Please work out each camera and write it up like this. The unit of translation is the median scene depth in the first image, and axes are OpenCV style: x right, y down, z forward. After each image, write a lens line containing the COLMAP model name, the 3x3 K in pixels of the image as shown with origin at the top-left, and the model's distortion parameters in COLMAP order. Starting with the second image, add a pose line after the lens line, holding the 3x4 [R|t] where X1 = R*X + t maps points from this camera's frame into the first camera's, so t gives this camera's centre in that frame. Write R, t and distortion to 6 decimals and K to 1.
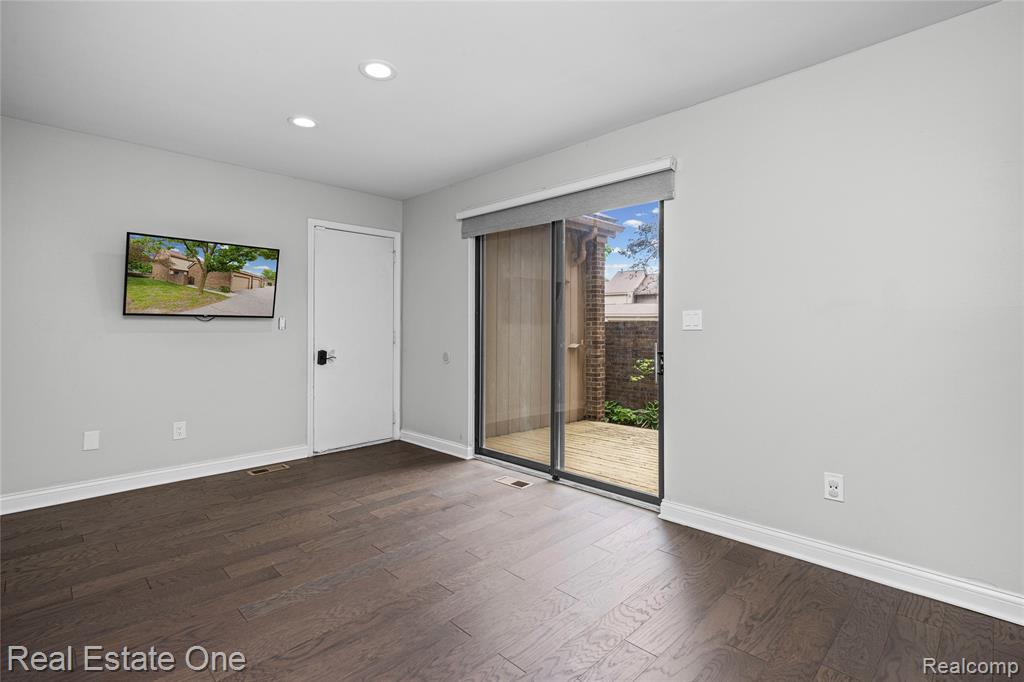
lens RADIAL K [[481.3, 0, 513.6], [0, 481.3, 327.3], [0, 0, 1]] dist [-0.000022, -0.000552]
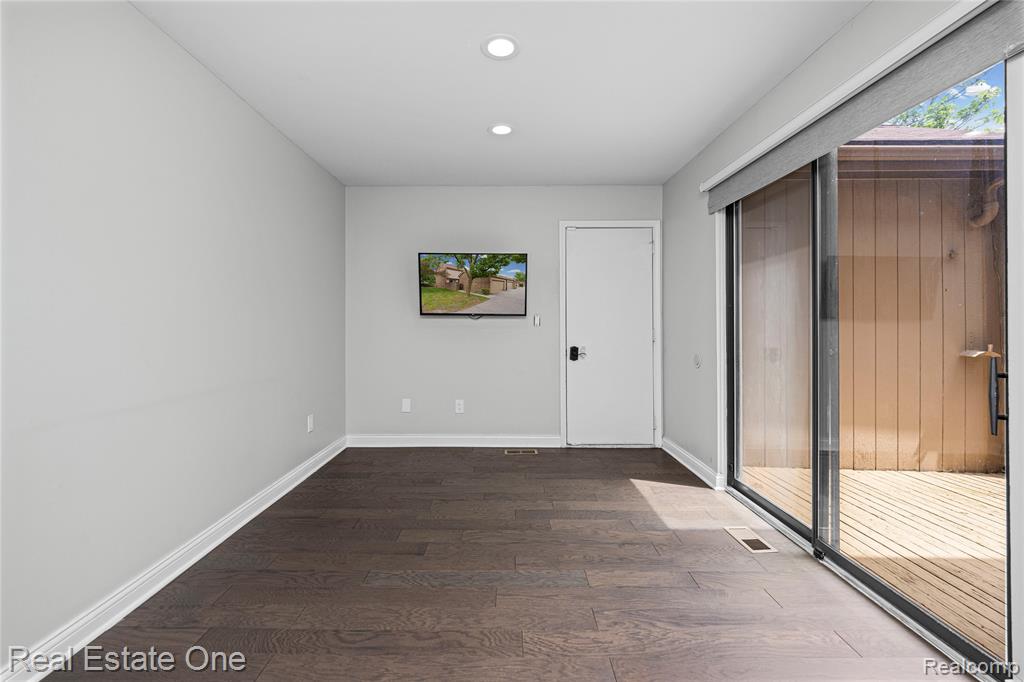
lens RADIAL K [[451.5, 0, 504.5], [0, 451.5, 318.7], [0, 0, 1]] dist [0.000864, -0.000244]
pose [[0.696493, -0.009423, -0.717502, 0.236857], [0.002069, 0.999936, -0.011124, -0.000998], [0.717561, 0.006263, 0.696467, 0.266599]]
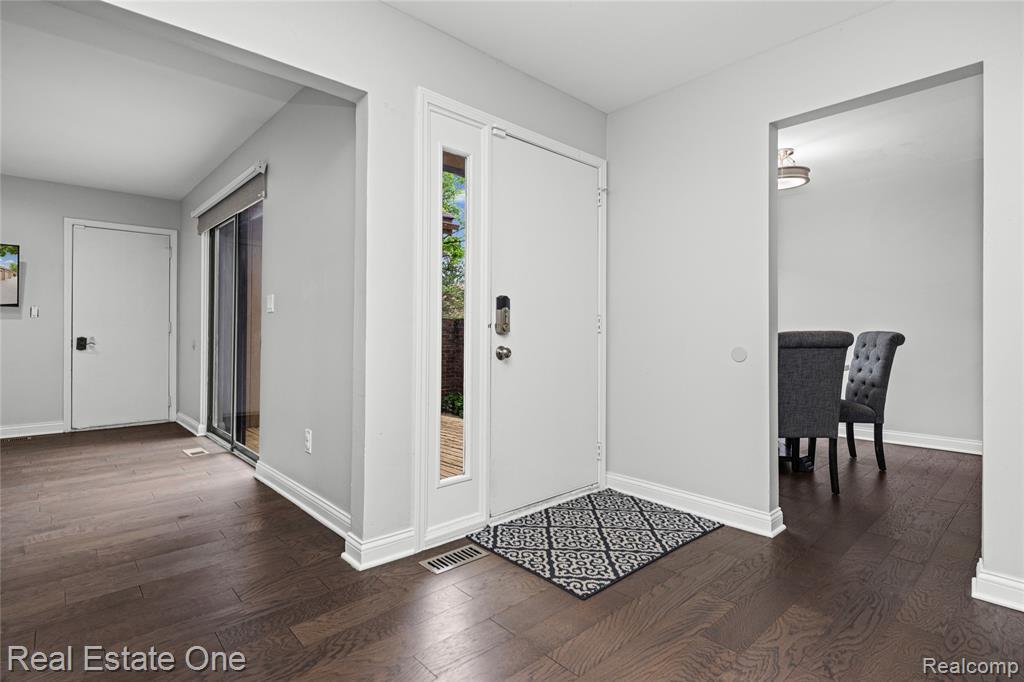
lens RADIAL K [[503.5, 0, 498.2], [0, 503.5, 330.4], [0, 0, 1]] dist [0.001870, -0.000219]
pose [[0.997722, 0.001642, -0.067446, 0.781462], [-0.001932, 0.999989, -0.004237, 0.044313], [0.067439, 0.004357, 0.997714, -0.115367]]
